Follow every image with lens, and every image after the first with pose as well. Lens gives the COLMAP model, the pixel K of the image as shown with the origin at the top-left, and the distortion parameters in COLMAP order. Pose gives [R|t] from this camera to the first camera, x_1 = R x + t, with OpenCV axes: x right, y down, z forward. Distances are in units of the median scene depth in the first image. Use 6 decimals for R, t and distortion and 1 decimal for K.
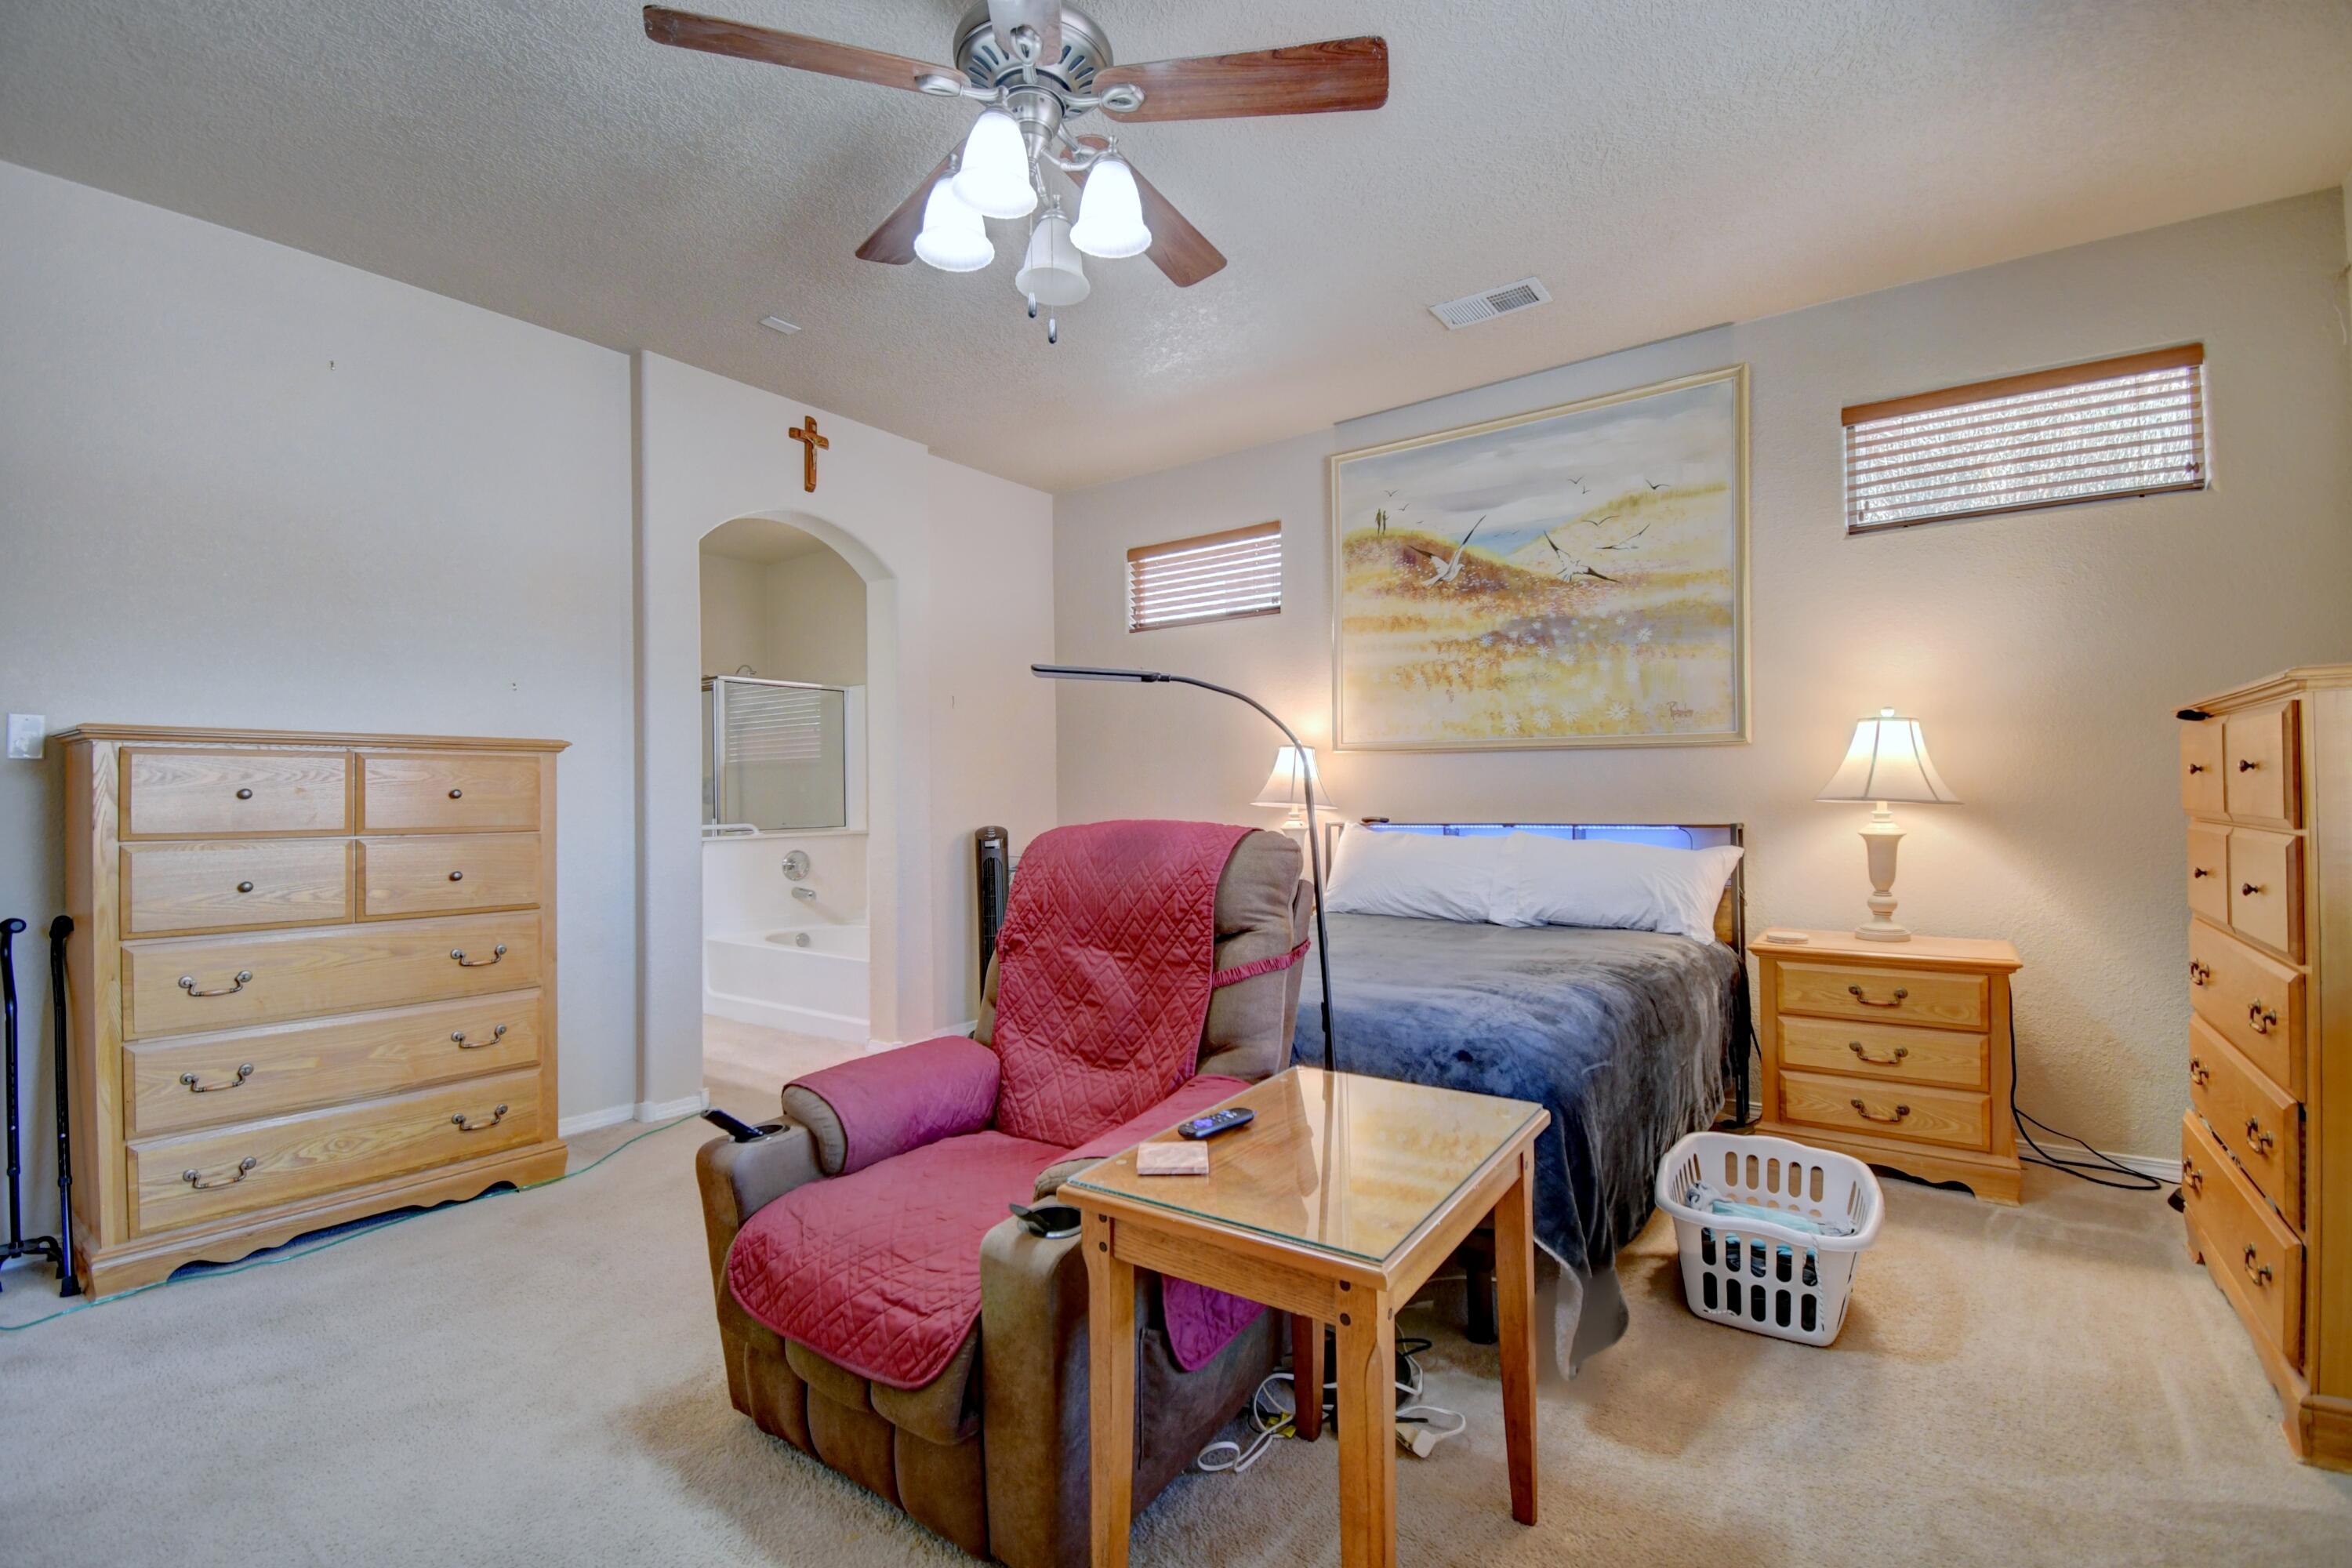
lens RADIAL K [[1030.0, 0, 1189.1], [0, 1030.0, 792.6], [0, 0, 1]] dist [-0.016955, -0.001172]
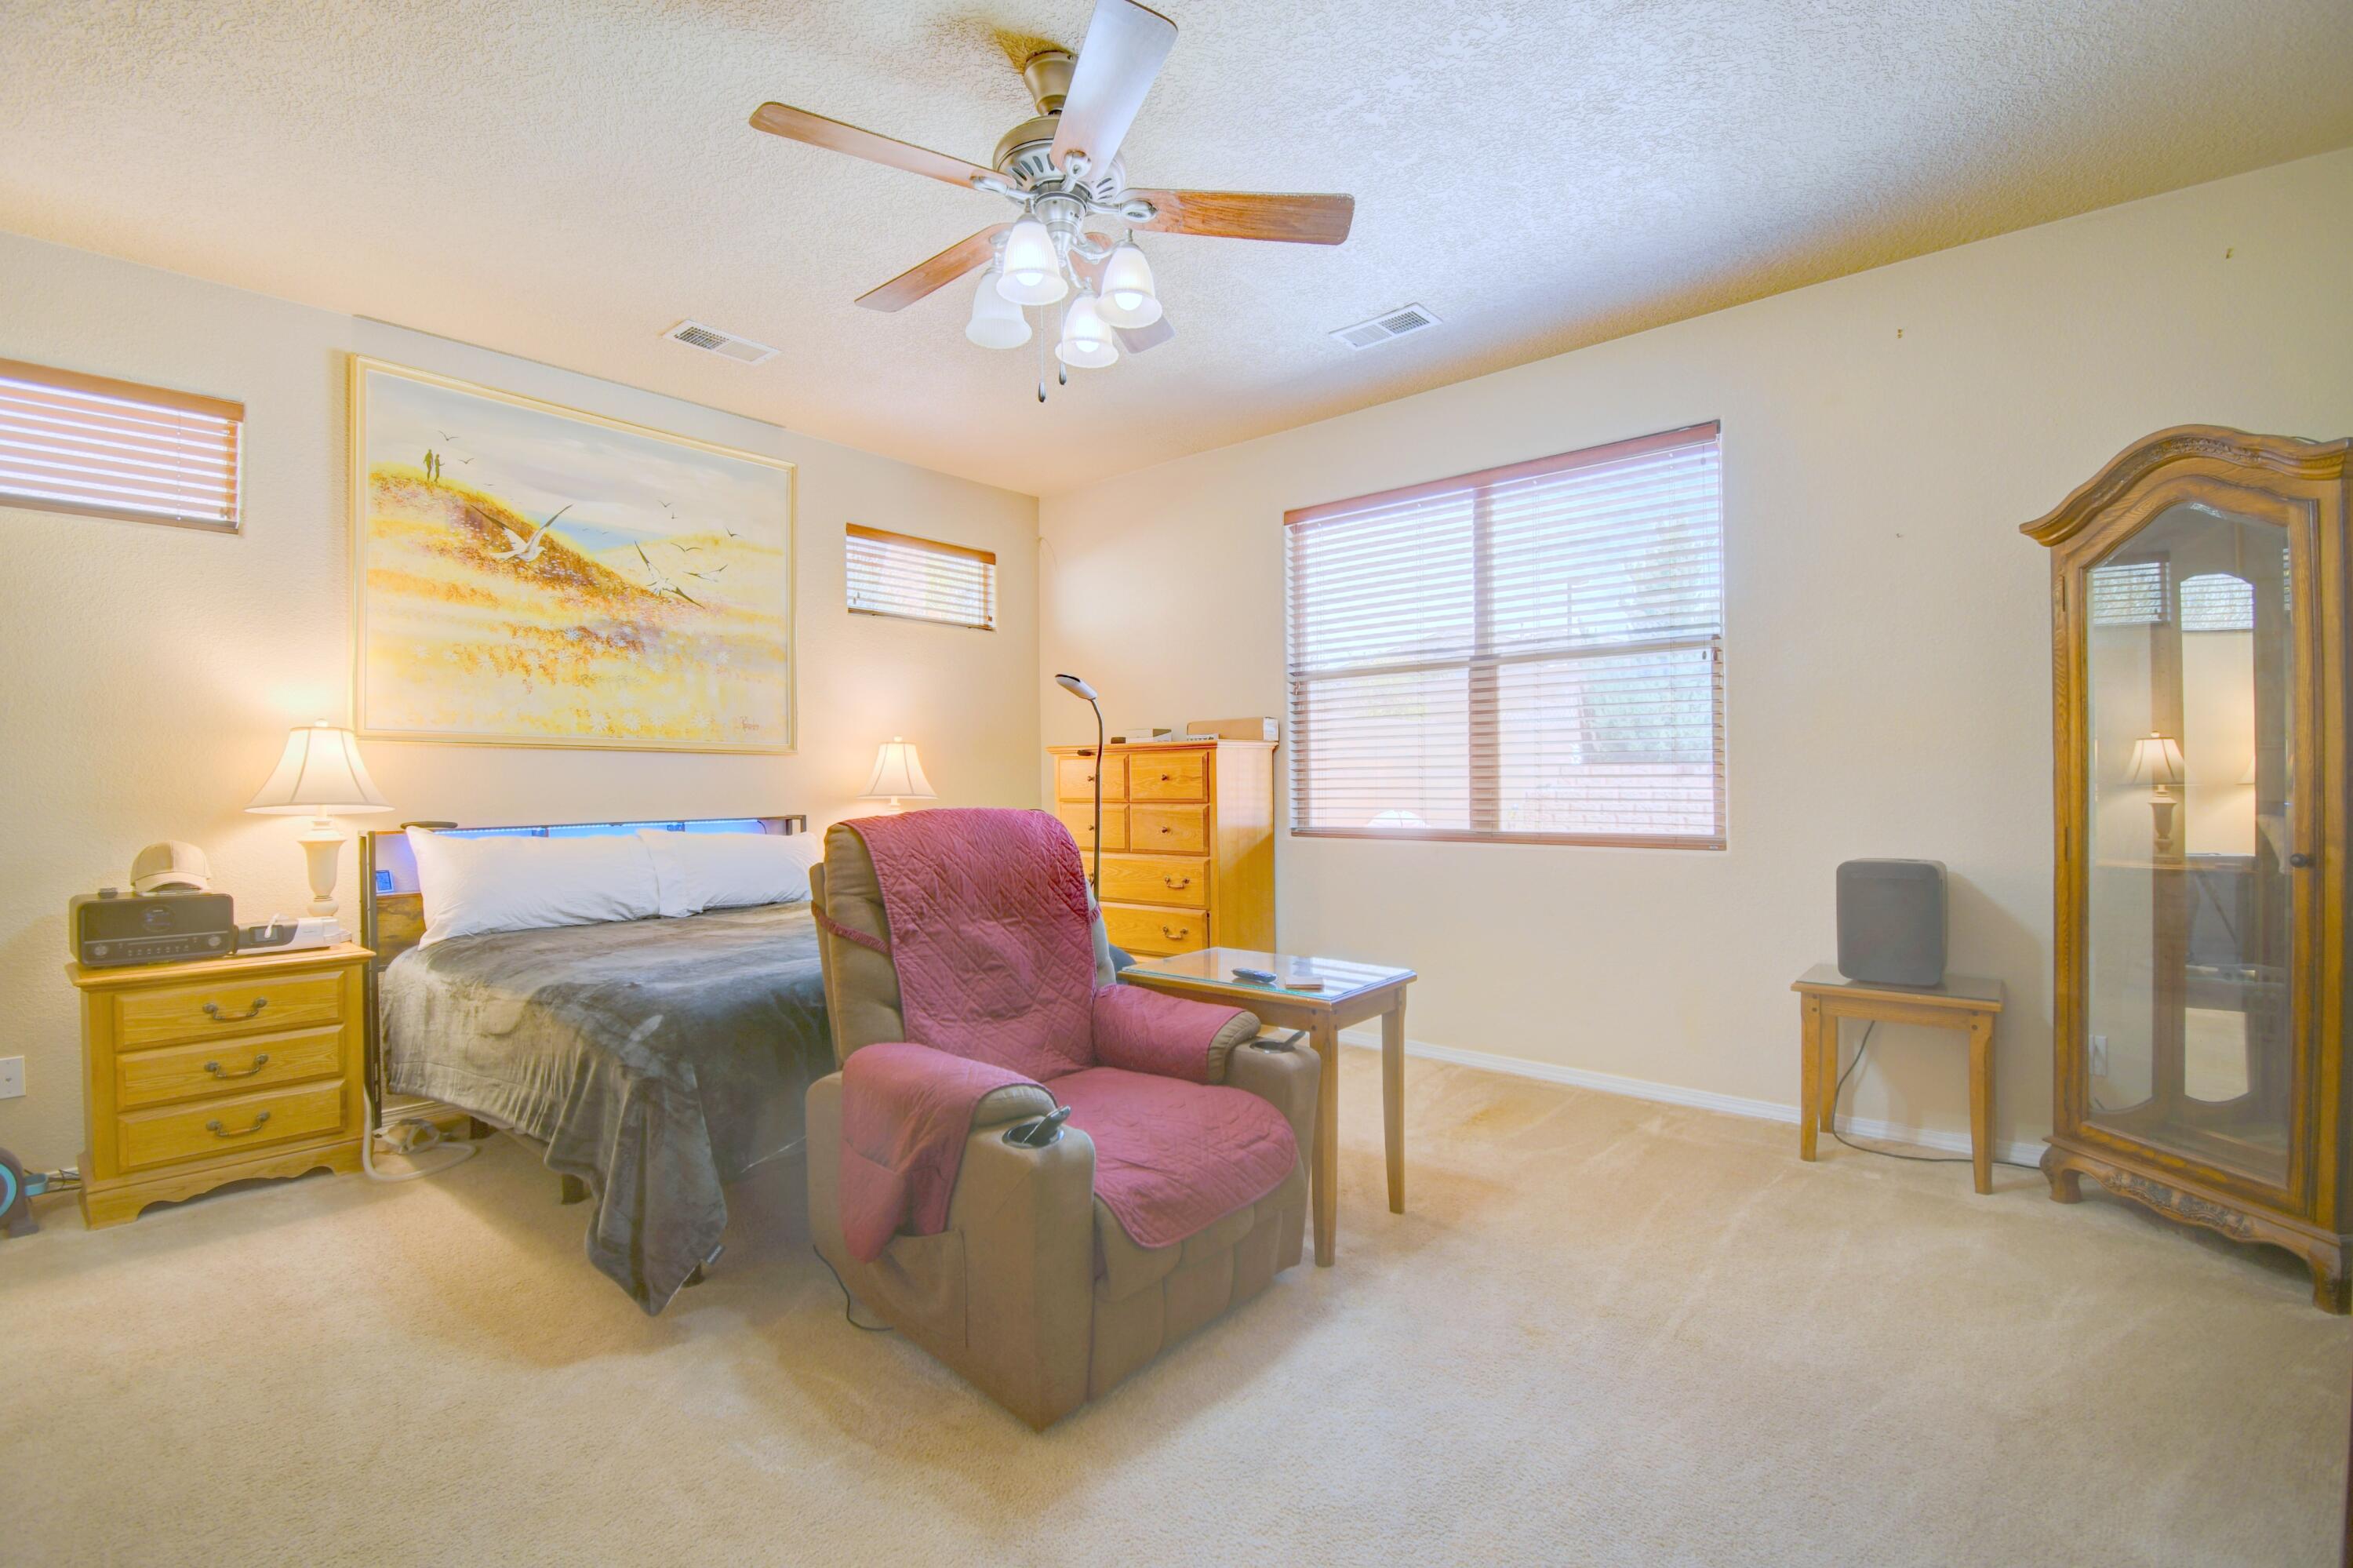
lens RADIAL K [[1030.5, 0, 1176.7], [0, 1030.5, 779.2], [0, 0, 1]] dist [-0.016955, -0.001172]
pose [[0.077202, 0.017097, 0.996869, -0.632574], [0.004705, 0.999836, -0.017512, 0.008075], [-0.997004, 0.006043, 0.077109, 0.365082]]
